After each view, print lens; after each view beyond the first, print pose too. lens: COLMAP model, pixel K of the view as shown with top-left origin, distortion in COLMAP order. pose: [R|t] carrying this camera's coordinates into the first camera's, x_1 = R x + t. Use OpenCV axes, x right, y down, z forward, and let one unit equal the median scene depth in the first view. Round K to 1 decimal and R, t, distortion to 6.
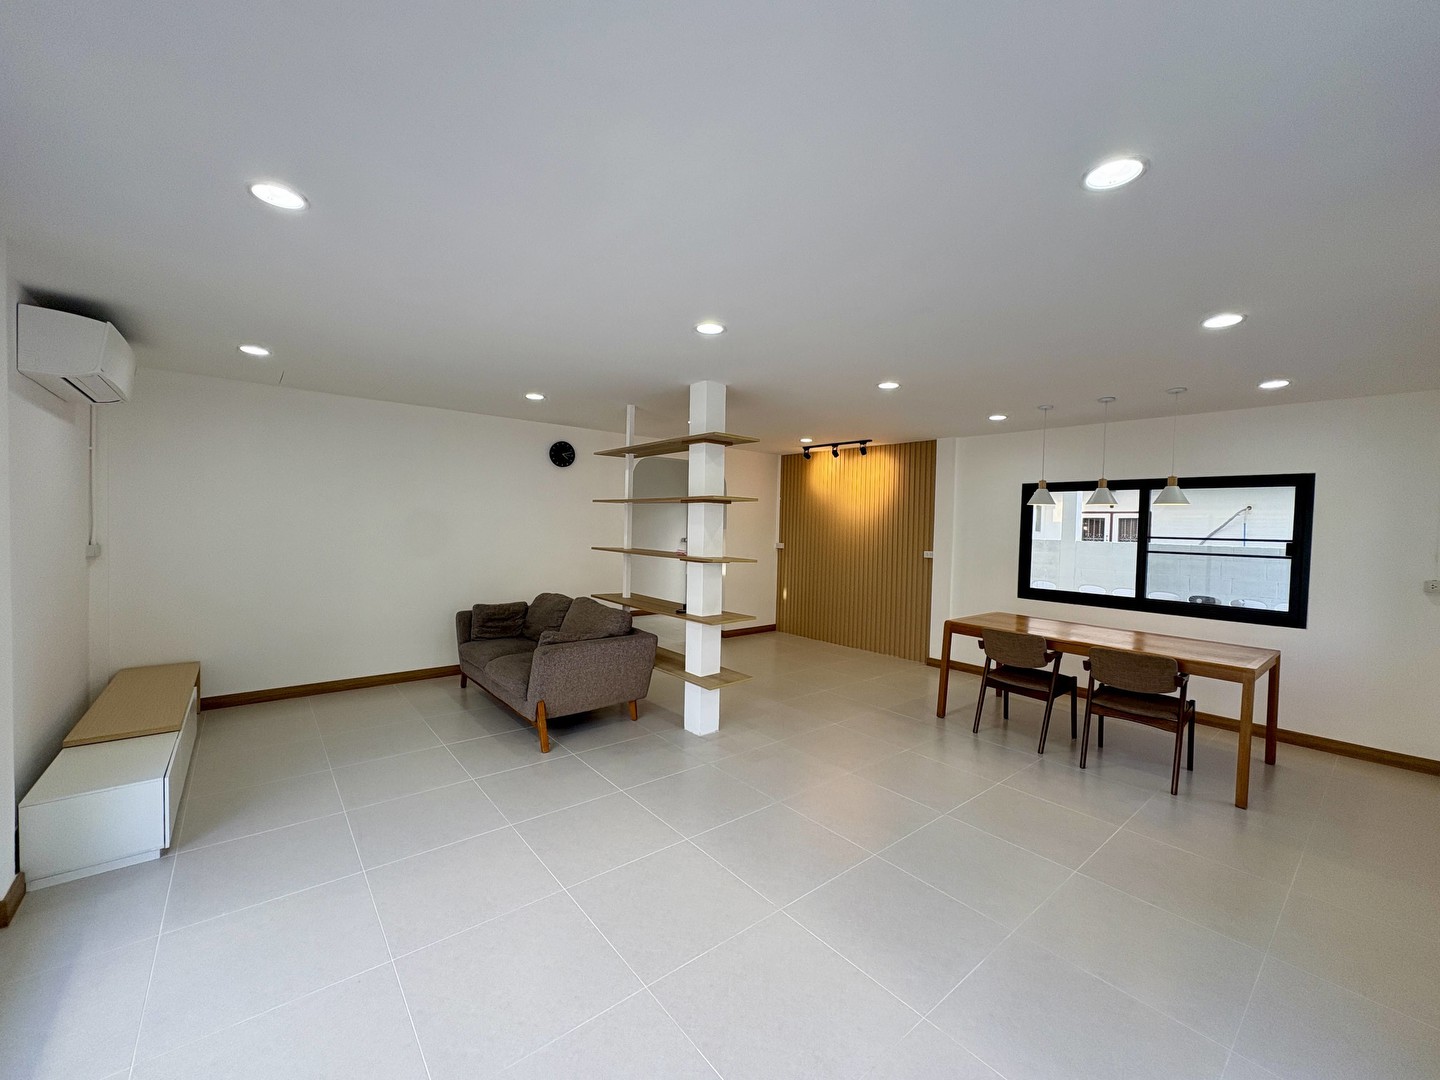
lens RADIAL K [[569.6, 0, 720.1], [0, 569.6, 543.0], [0, 0, 1]] dist [-0.000067, -0.000719]
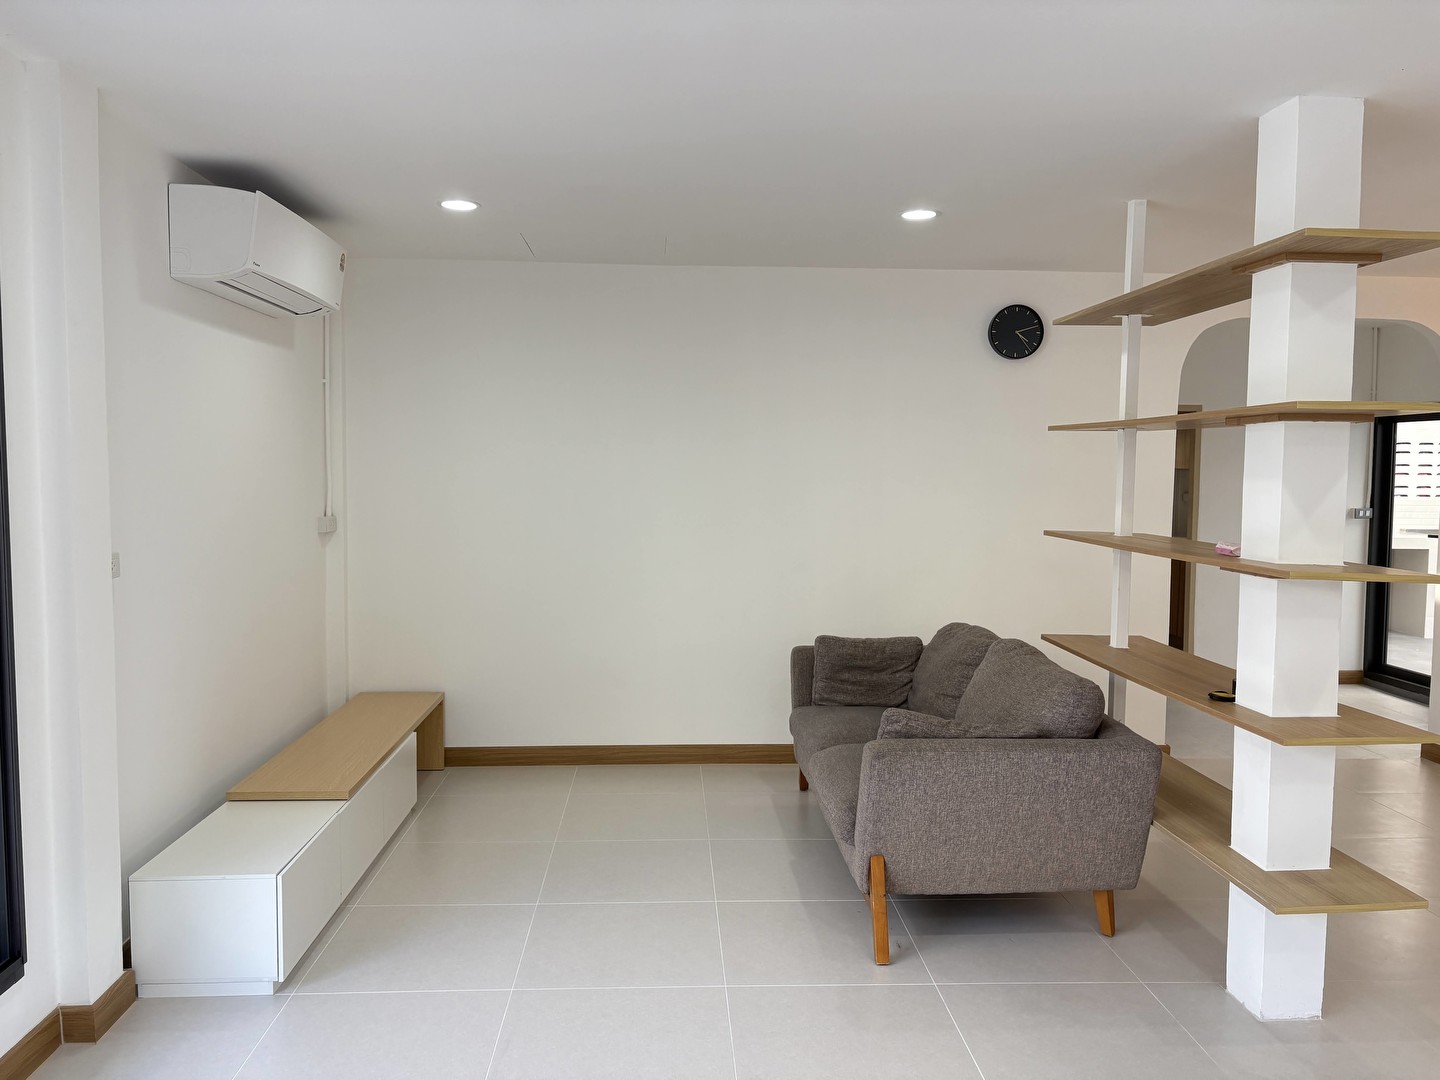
lens RADIAL K [[1083.9, 0, 718.8], [0, 1083.9, 545.0], [0, 0, 1]] dist [0.057918, -0.067767]
pose [[0.802970, 0.026319, -0.595438, 0.098386], [-0.008688, 0.999435, 0.032460, -0.008079], [0.595956, -0.020891, 0.802745, 0.165436]]
